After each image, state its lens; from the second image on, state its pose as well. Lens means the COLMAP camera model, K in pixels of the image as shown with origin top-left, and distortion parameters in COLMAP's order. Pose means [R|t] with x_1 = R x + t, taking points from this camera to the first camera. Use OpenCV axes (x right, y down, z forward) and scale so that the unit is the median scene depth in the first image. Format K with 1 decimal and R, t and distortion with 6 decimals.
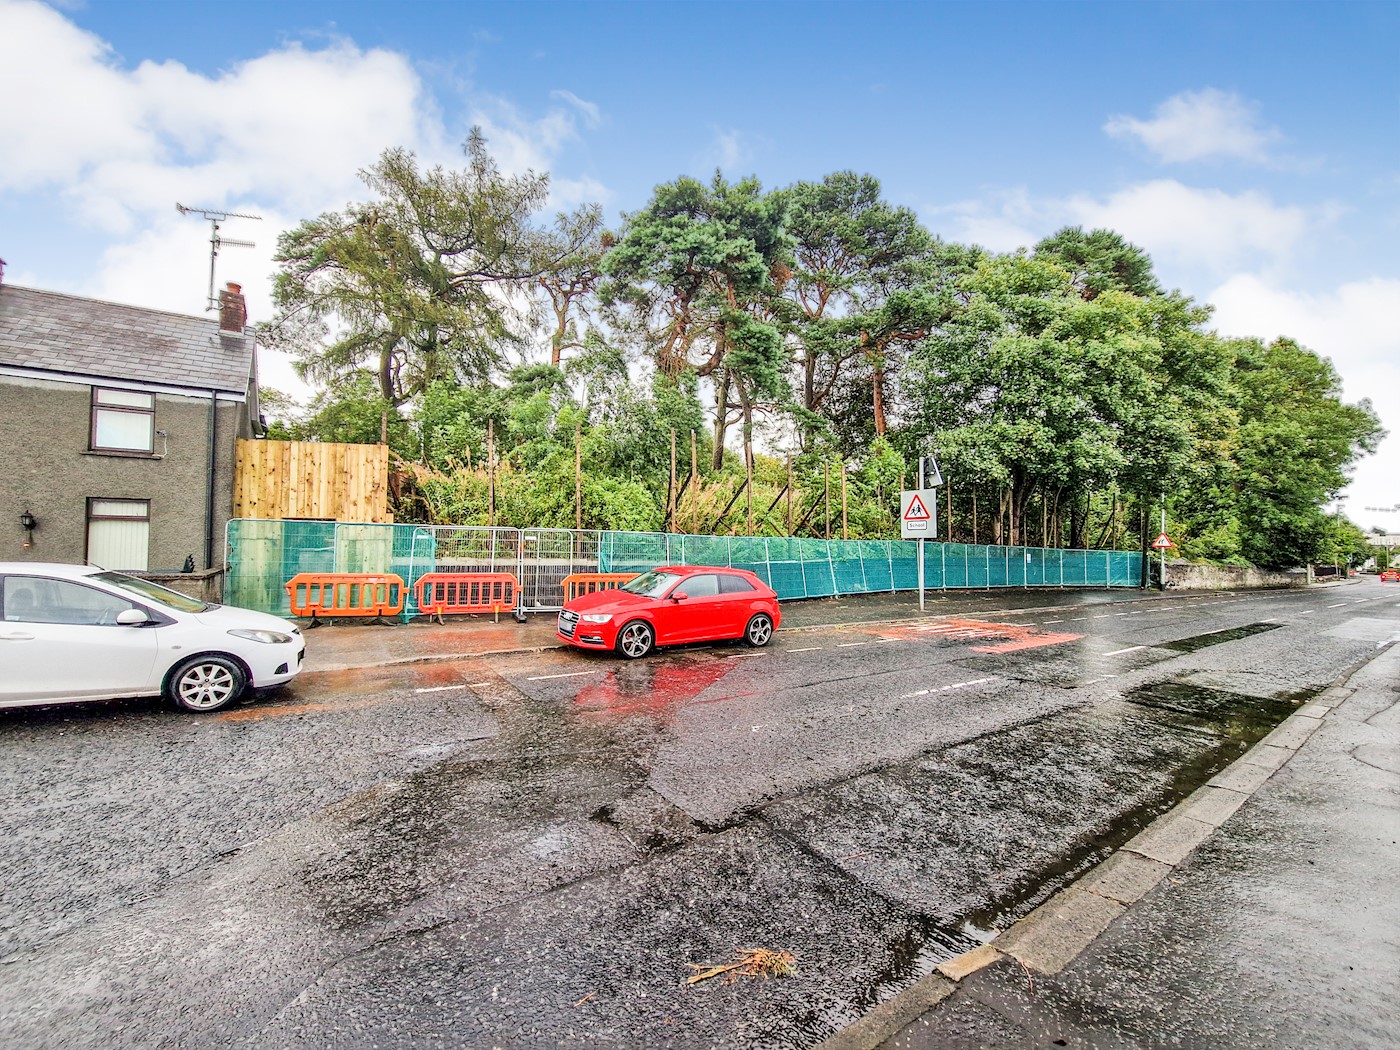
lens RADIAL K [[559.9, 0, 700.0], [0, 559.9, 525.0], [0, 0, 1]] dist [-0.000837, 0.000157]
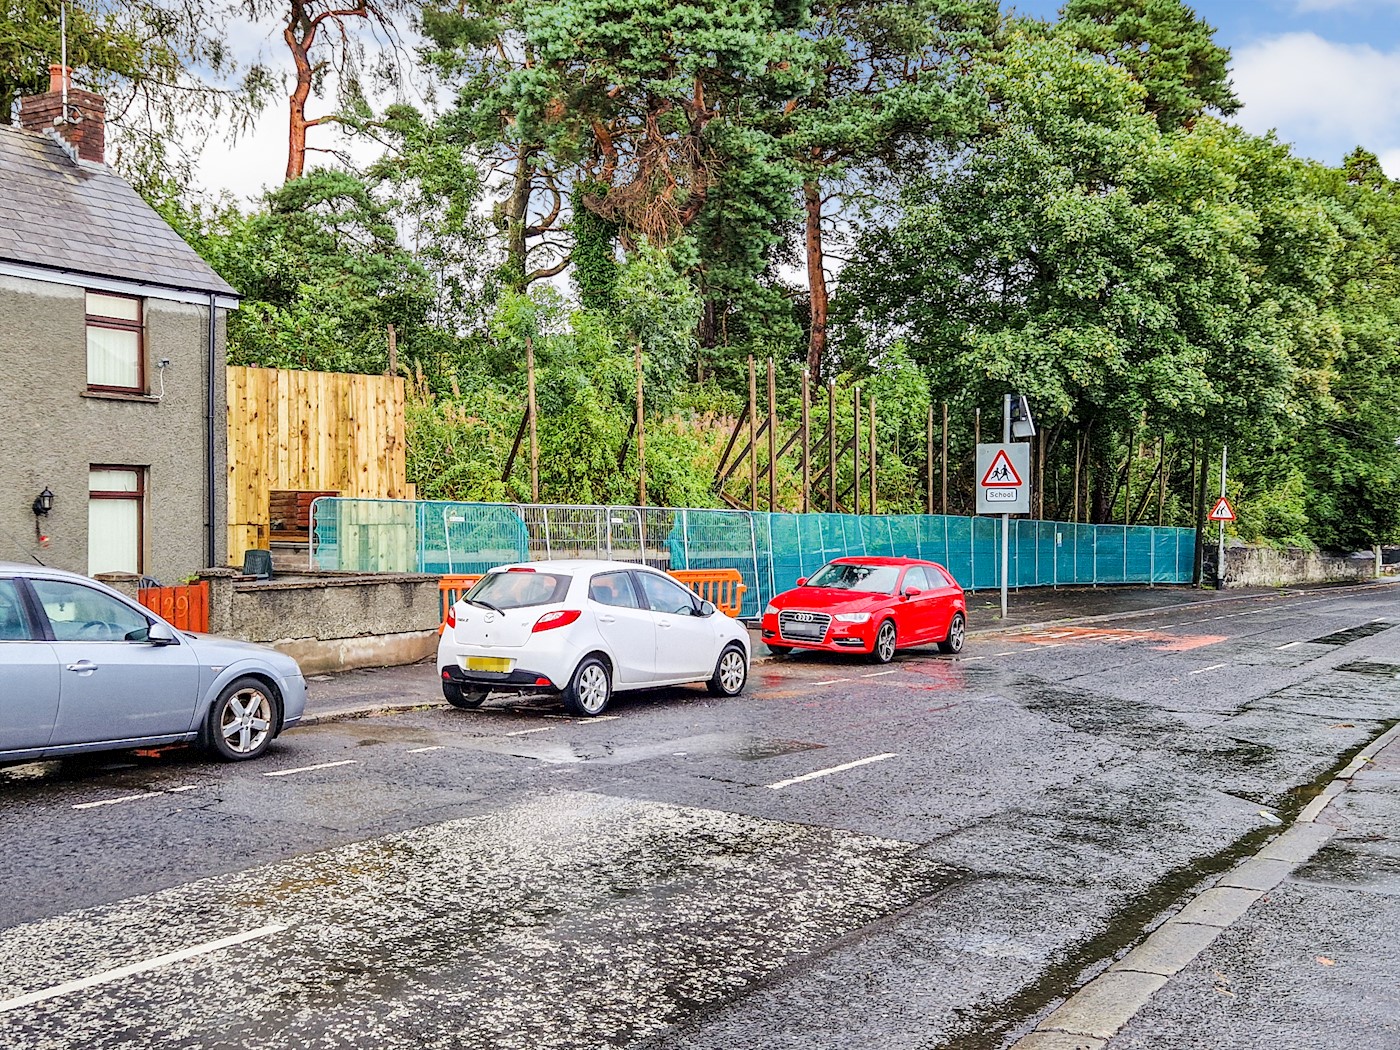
lens RADIAL K [[1455.0, 0, 700.0], [0, 1455.0, 525.0], [0, 0, 1]] dist [0.007666, 0.191728]
pose [[0.917858, -0.006169, 0.396861, -0.522230], [-0.012680, 0.998913, 0.044854, -0.029966], [-0.396706, -0.046202, 0.916782, -0.388849]]
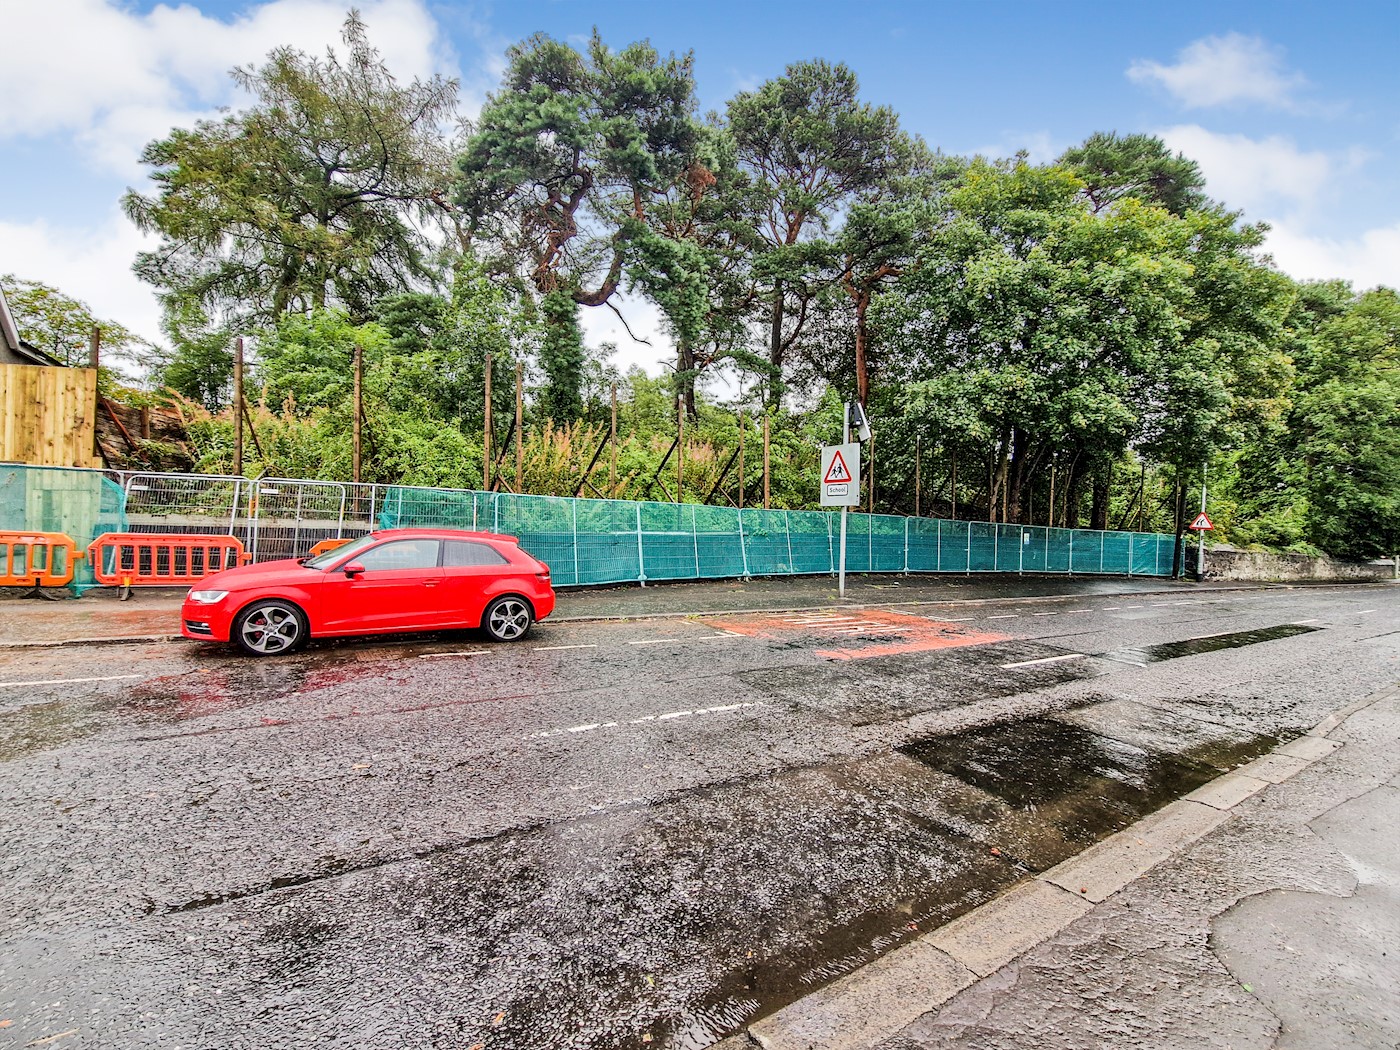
lens RADIAL K [[595.6, 0, 700.0], [0, 595.6, 525.0], [0, 0, 1]] dist [-0.000840, -0.000614]
pose [[0.998581, 0.018919, -0.049771, 0.187096], [-0.016929, 0.999052, 0.040105, 0.015223], [0.050483, -0.039205, 0.997955, 0.120175]]
